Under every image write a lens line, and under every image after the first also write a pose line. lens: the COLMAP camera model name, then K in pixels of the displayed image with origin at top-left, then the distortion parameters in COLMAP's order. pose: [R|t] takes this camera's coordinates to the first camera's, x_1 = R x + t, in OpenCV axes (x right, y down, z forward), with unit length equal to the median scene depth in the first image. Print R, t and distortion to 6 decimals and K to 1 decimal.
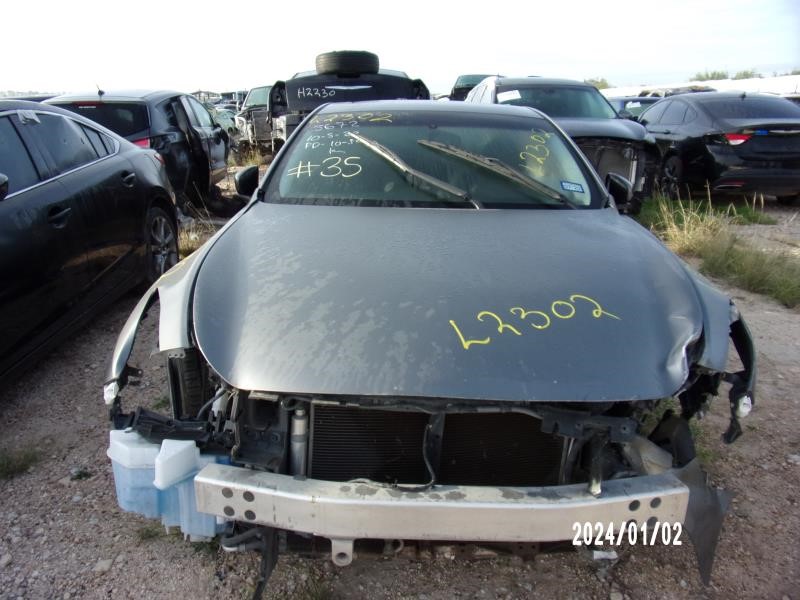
lens RADIAL K [[575.7, 0, 399.8], [0, 575.7, 297.7], [0, 0, 1]] dist [-0.006339, 0.001032]
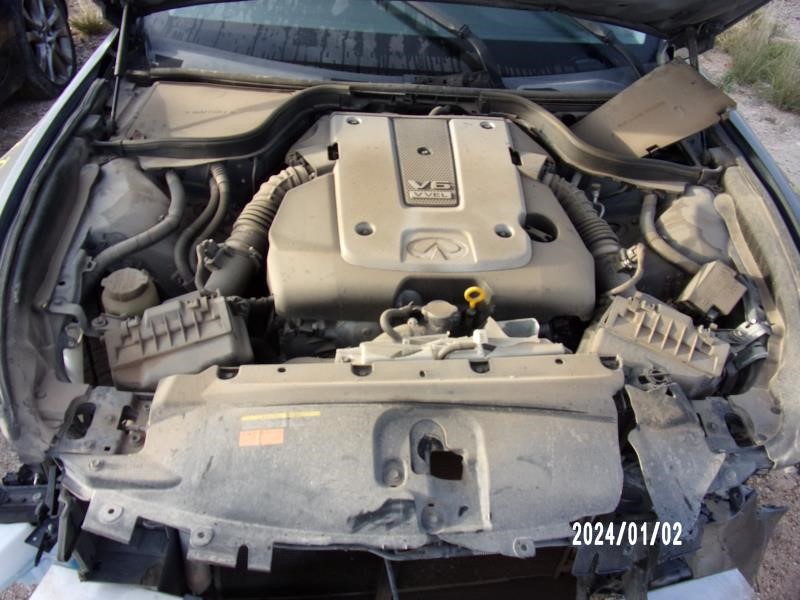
lens RADIAL K [[575.7, 0, 397.6], [0, 575.7, 297.3], [0, 0, 1]] dist [-0.006339, 0.001032]
pose [[0.998484, 0.008394, 0.054404, 0.006752], [-0.029275, 0.917931, 0.395658, -0.082404], [-0.046618, -0.396651, 0.916785, 0.163640]]
